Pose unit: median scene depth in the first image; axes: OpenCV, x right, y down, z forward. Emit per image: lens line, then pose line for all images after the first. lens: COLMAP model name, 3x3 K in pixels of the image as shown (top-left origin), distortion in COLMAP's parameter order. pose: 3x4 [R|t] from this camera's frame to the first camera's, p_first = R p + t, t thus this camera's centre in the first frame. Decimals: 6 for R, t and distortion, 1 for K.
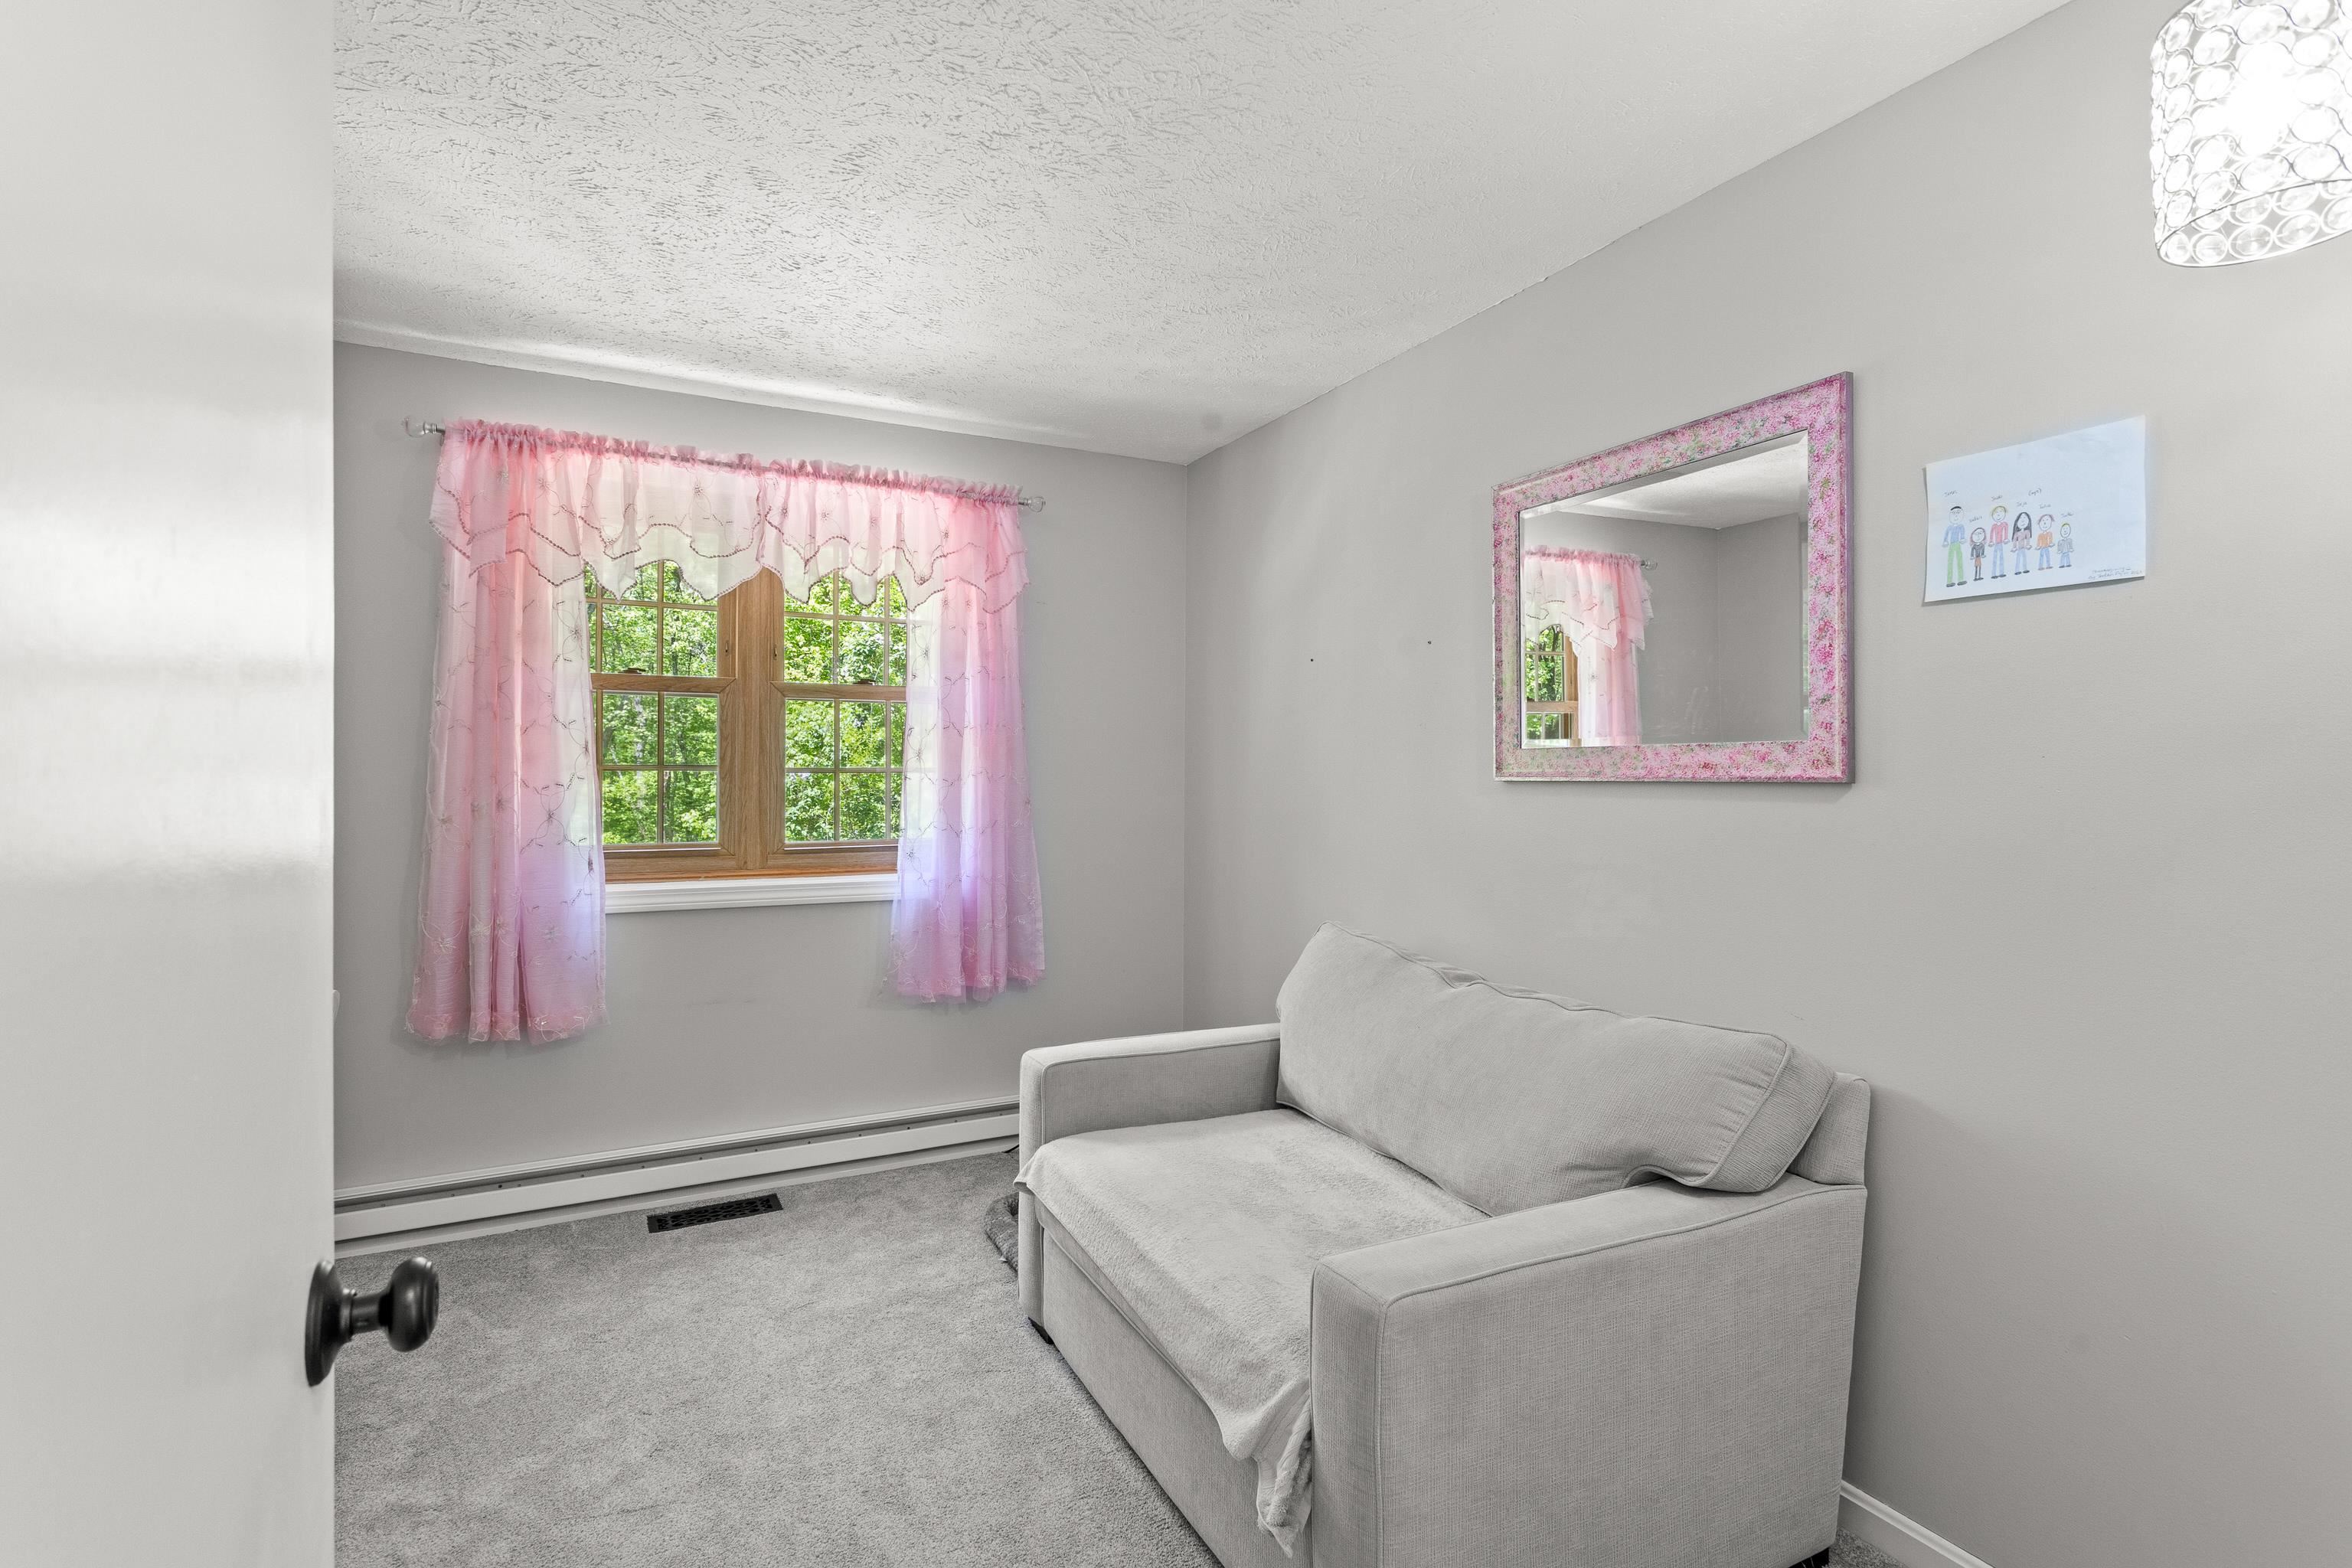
lens RADIAL K [[1098.8, 0, 1184.7], [0, 1098.8, 779.2], [0, 0, 1]] dist [-0.000373, 0.000685]
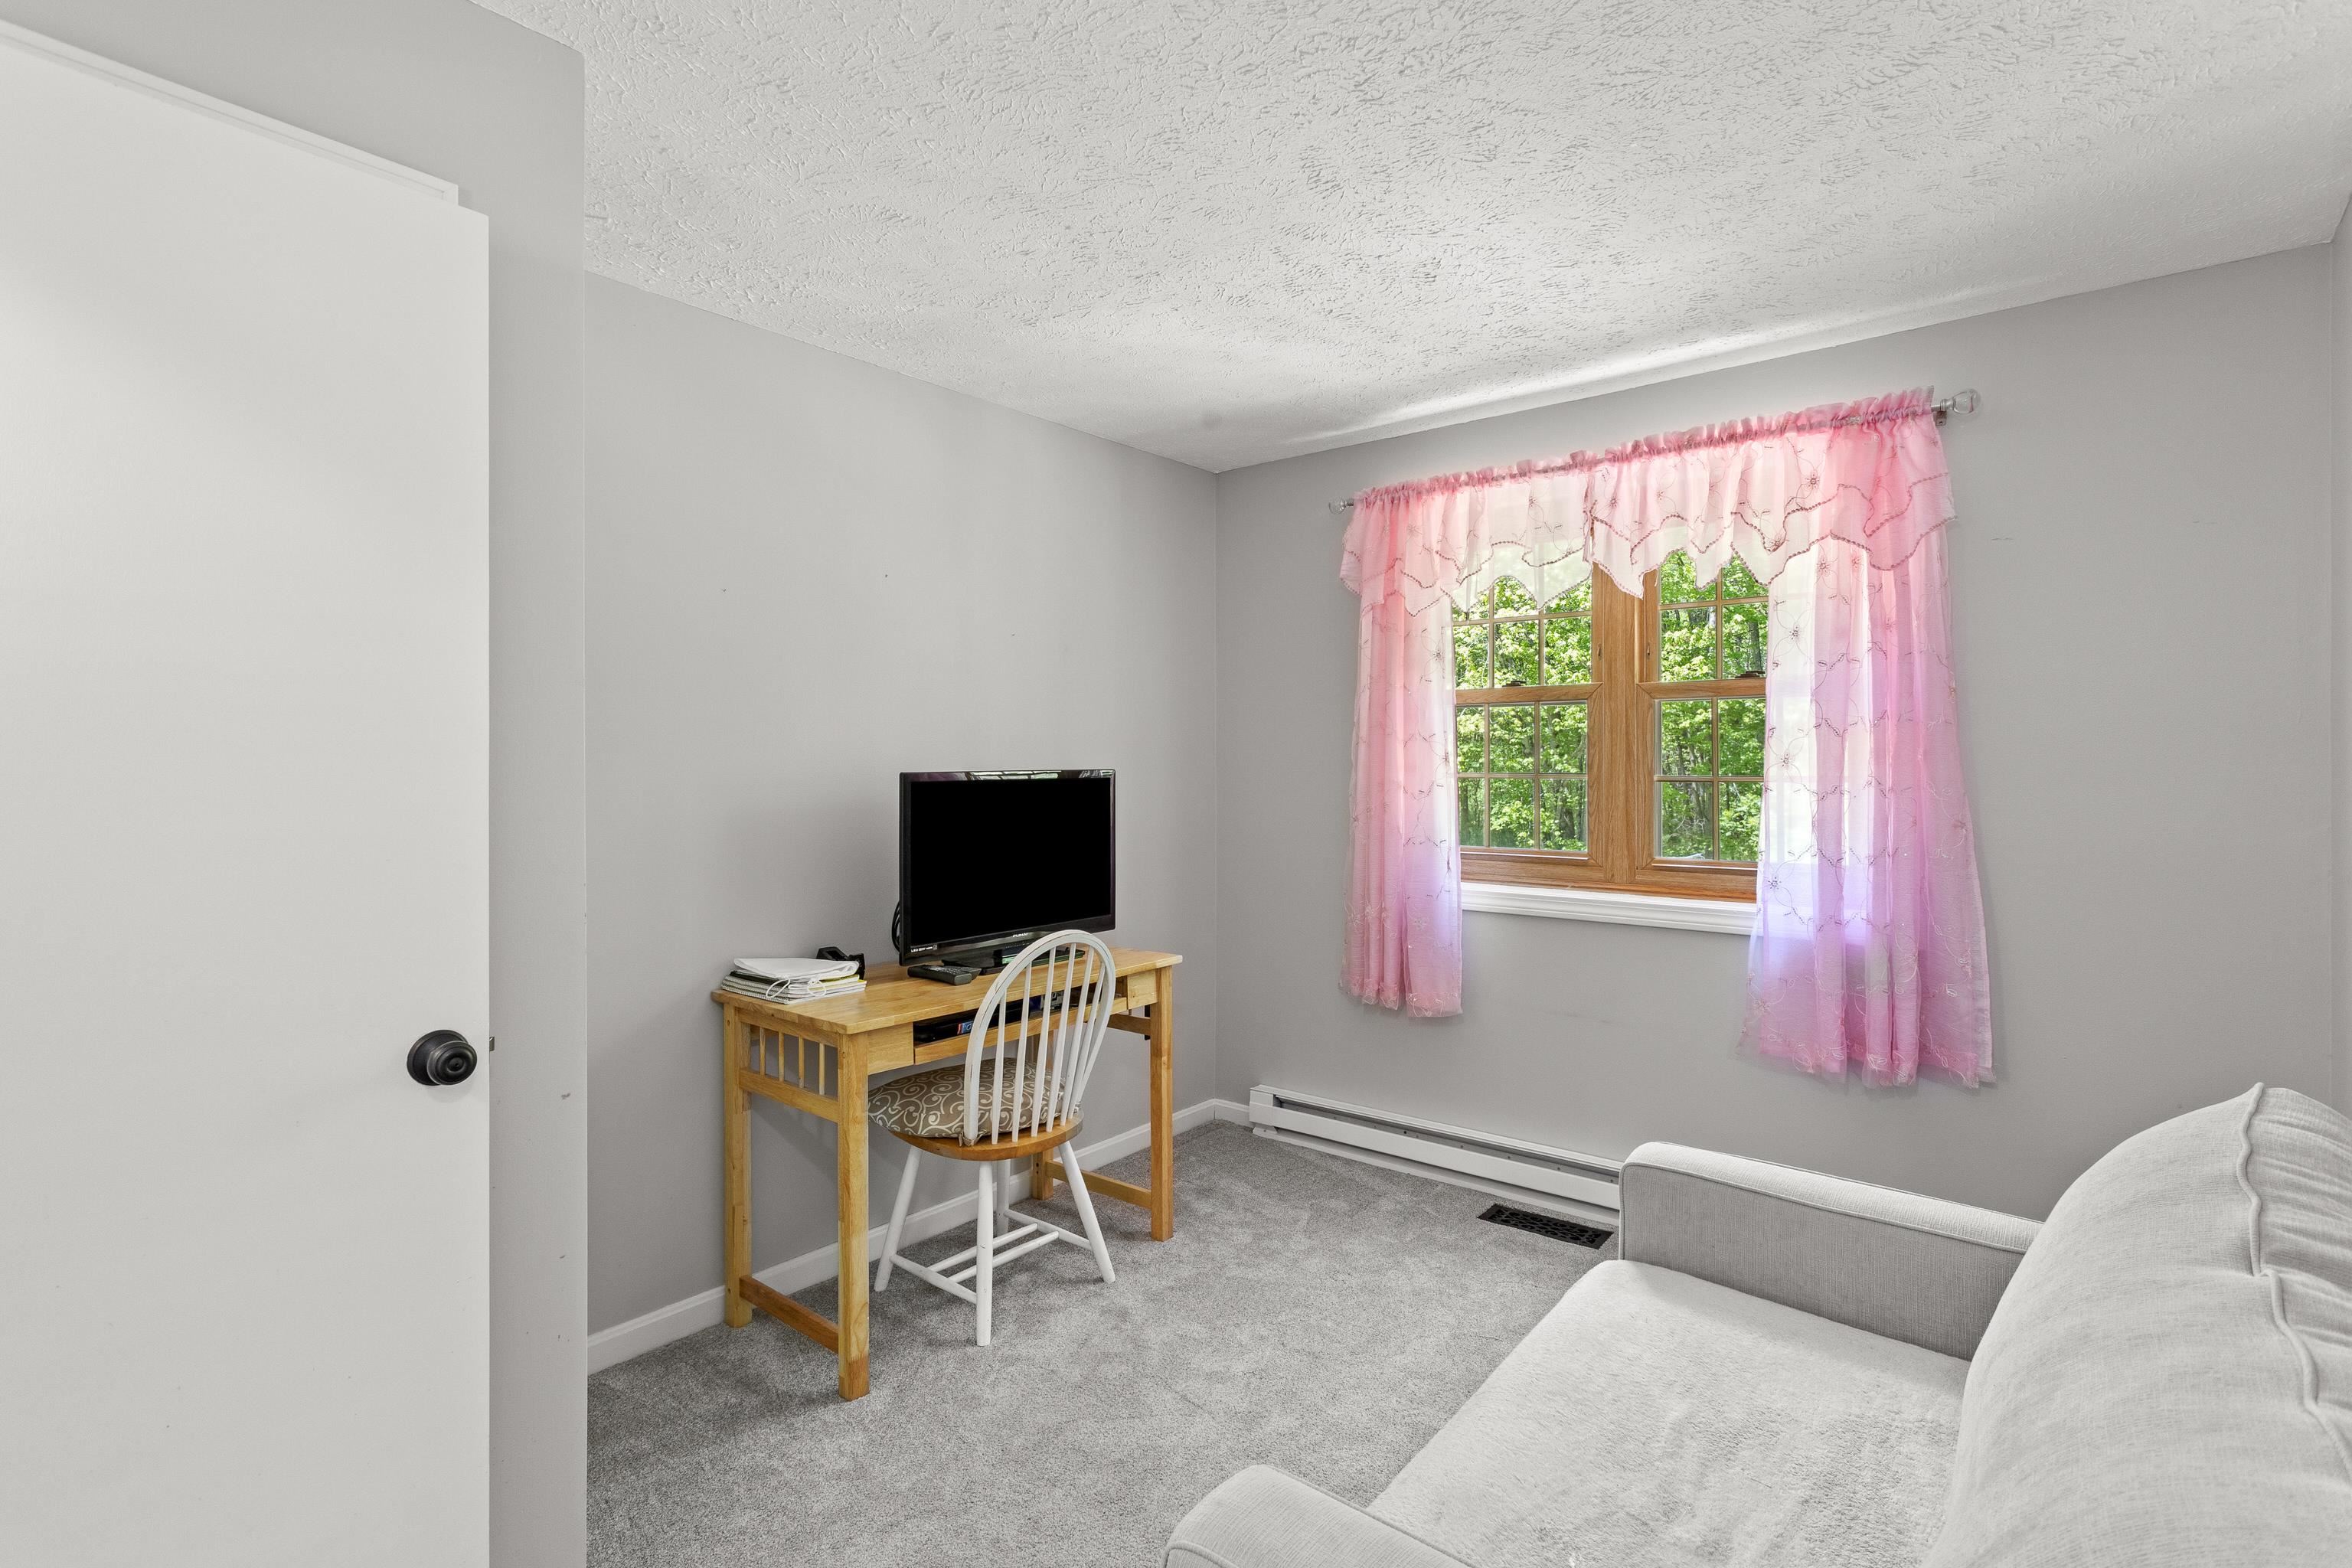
lens RADIAL K [[1106.3, 0, 1181.2], [0, 1106.3, 769.5], [0, 0, 1]] dist [0.000156, 0.000850]
pose [[0.407490, -0.000385, -0.913210, 0.338026], [-0.005902, 0.999978, -0.003055, -0.011276], [0.913191, 0.006634, 0.407478, 0.279809]]
